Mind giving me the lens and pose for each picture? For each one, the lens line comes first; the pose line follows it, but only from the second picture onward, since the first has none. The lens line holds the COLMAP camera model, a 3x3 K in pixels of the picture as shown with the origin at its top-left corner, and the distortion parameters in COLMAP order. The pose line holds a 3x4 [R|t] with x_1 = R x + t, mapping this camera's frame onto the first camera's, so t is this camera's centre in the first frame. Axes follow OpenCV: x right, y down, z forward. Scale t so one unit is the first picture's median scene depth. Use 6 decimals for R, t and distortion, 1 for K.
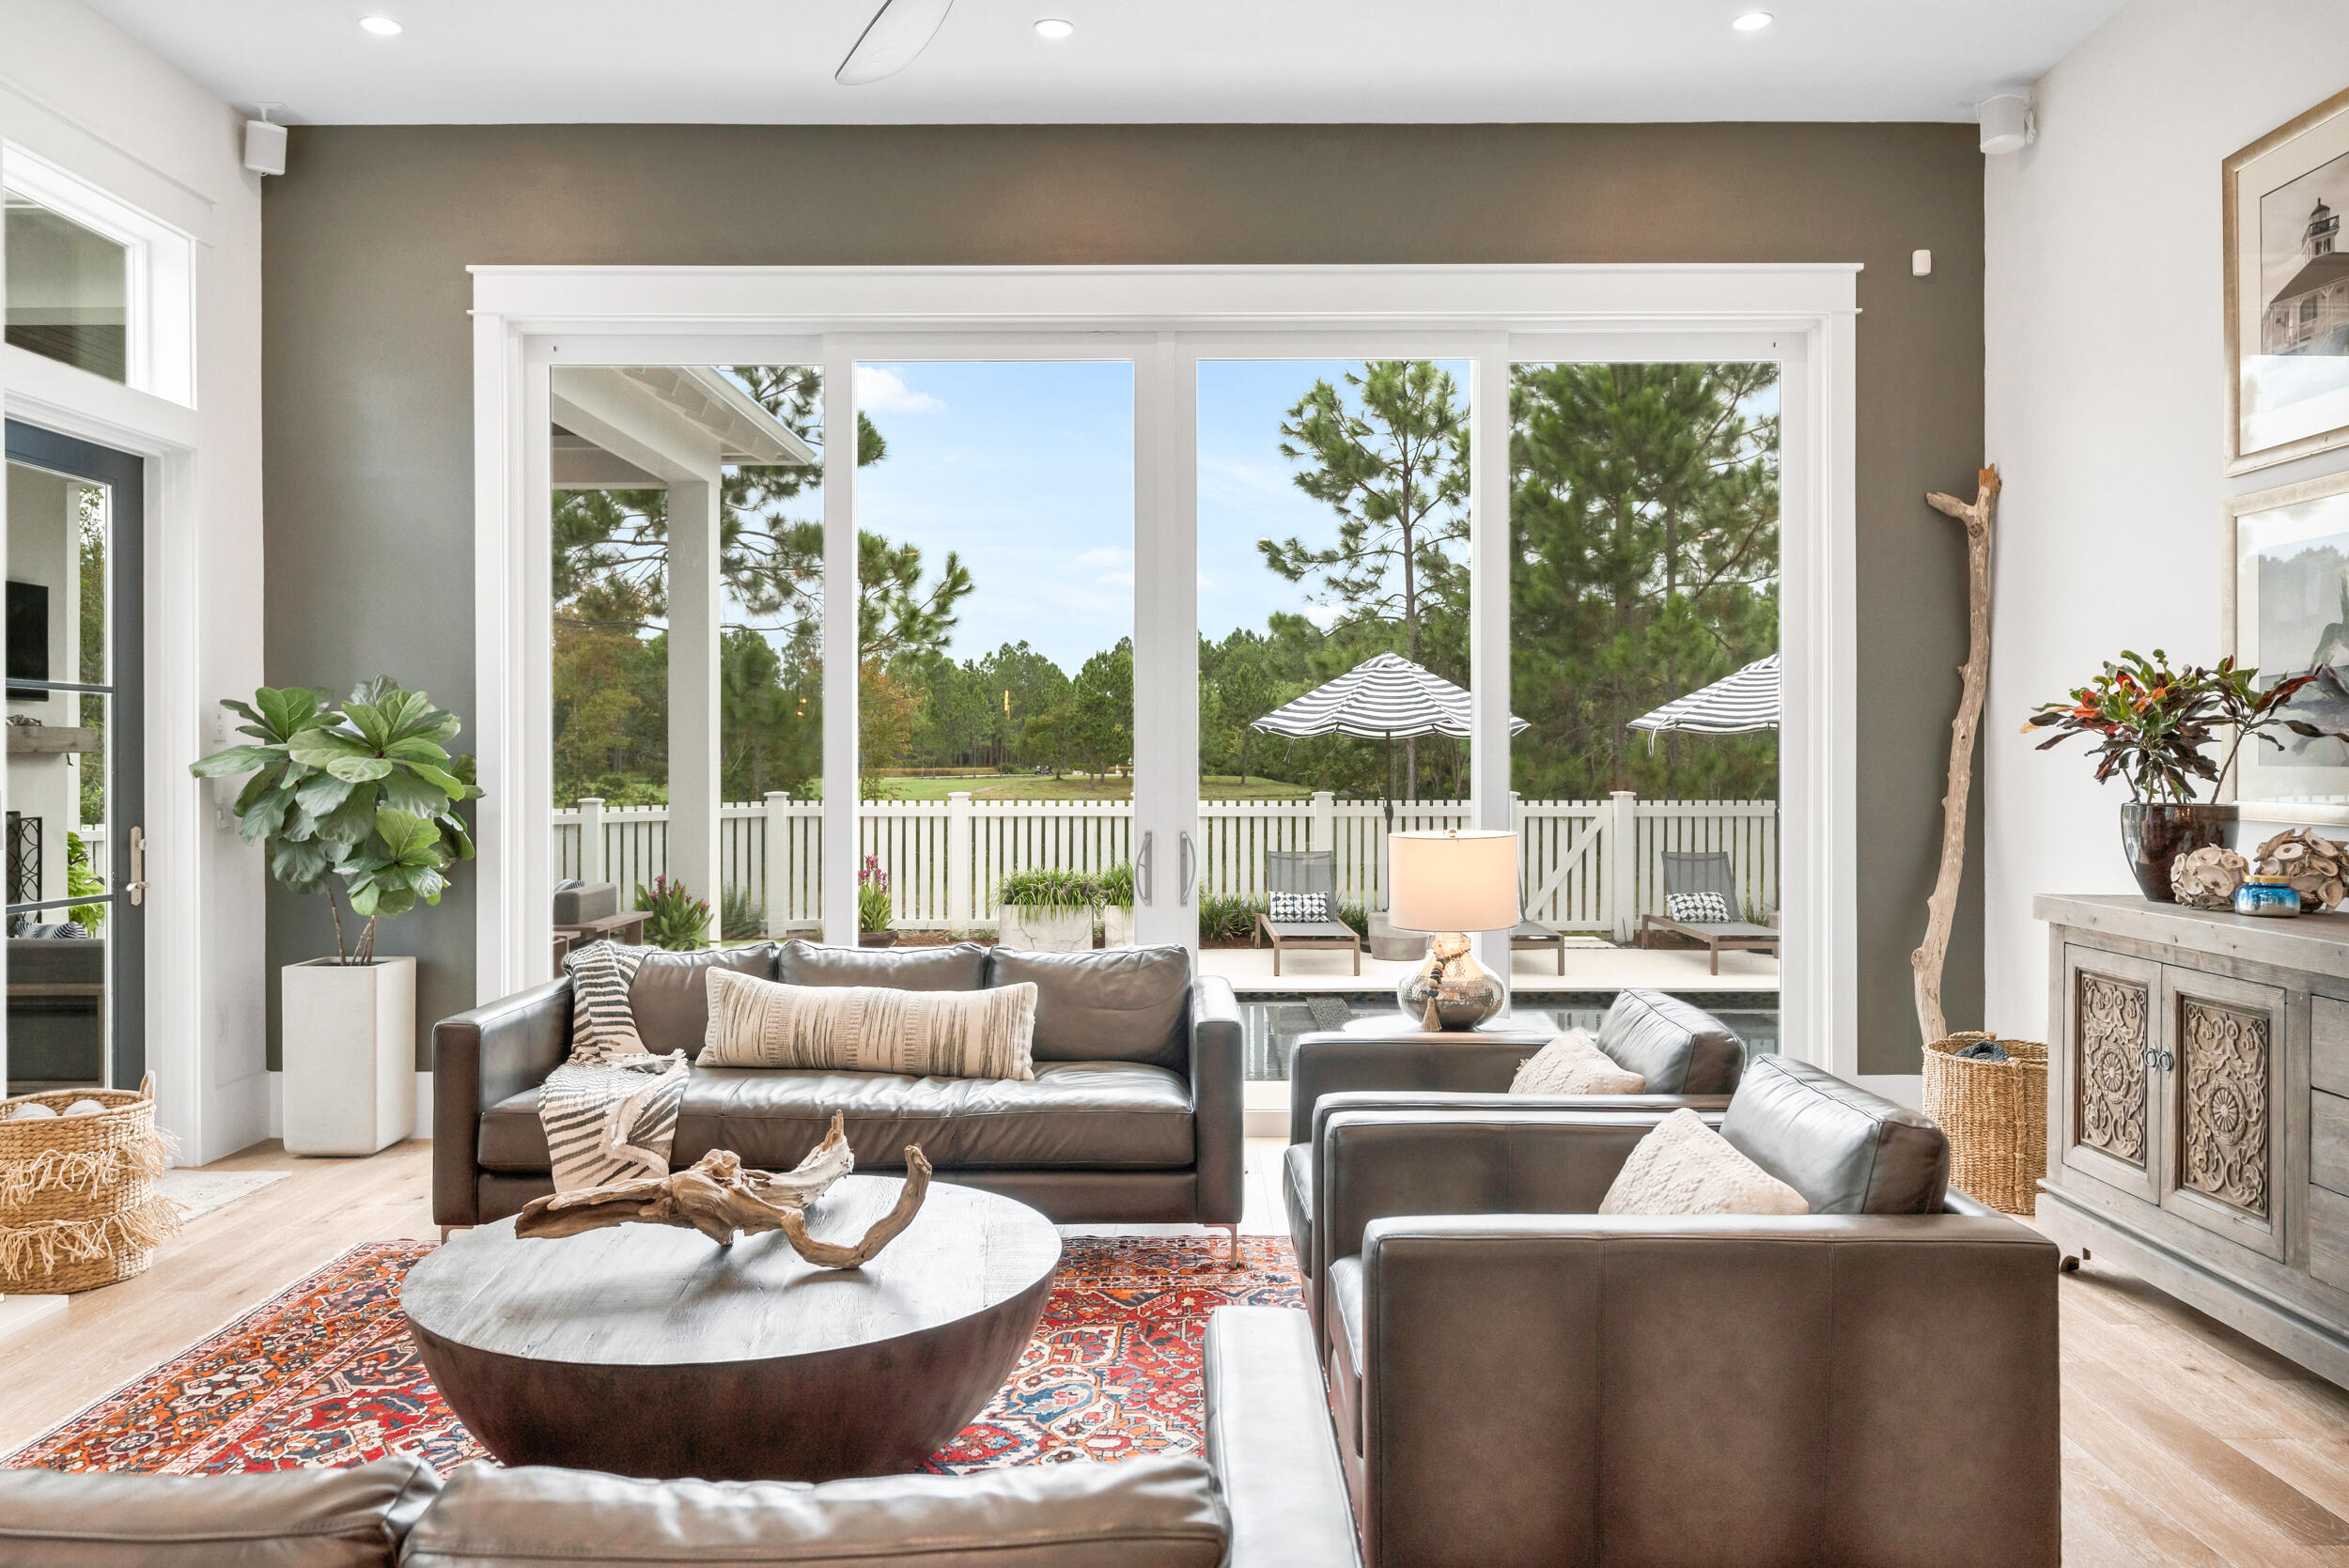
lens RADIAL K [[1713.8, 0, 1186.5], [0, 1713.8, 769.1], [0, 0, 1]] dist [-0.000164, 0.002788]
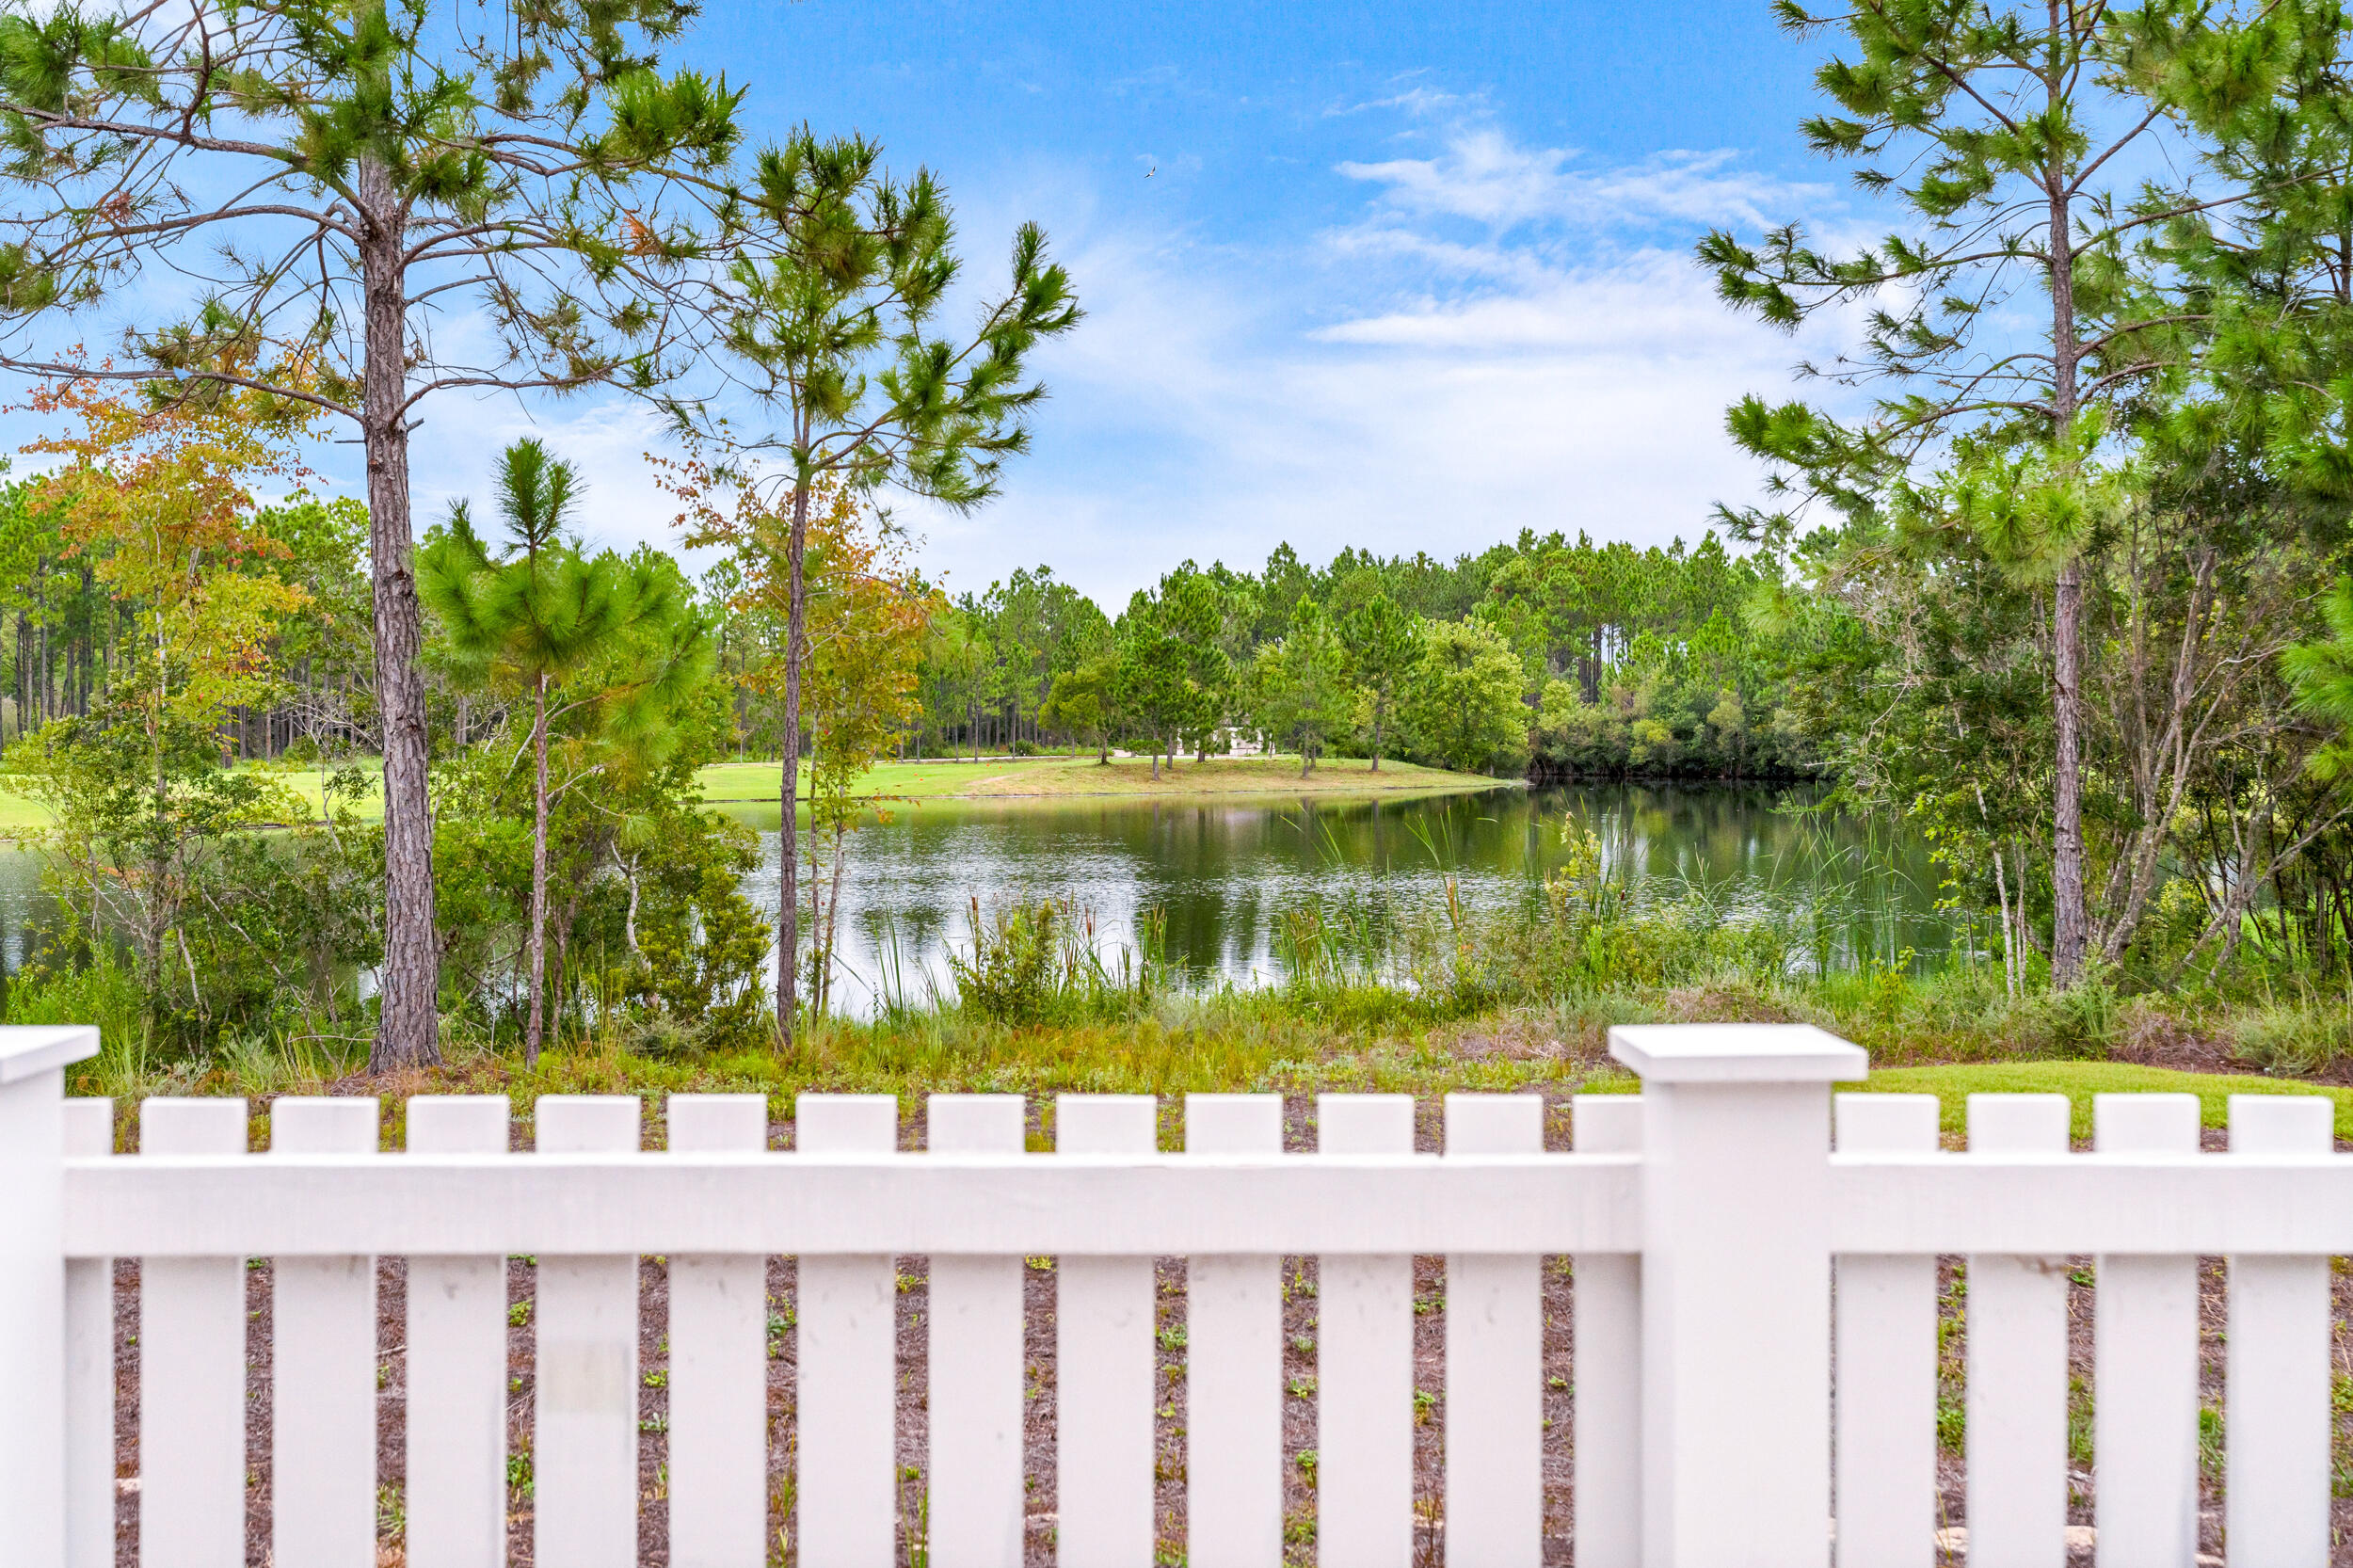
lens RADIAL K [[2325.3, 0, 1176.5], [0, 2325.3, 784.0], [0, 0, 1]] dist [-0.005998, 0.002965]
pose [[0.999443, -0.000477, -0.033374, -0.178254], [0.001001, 0.999877, 0.015669, -0.003945], [0.033362, -0.015694, 0.999320, 0.956158]]
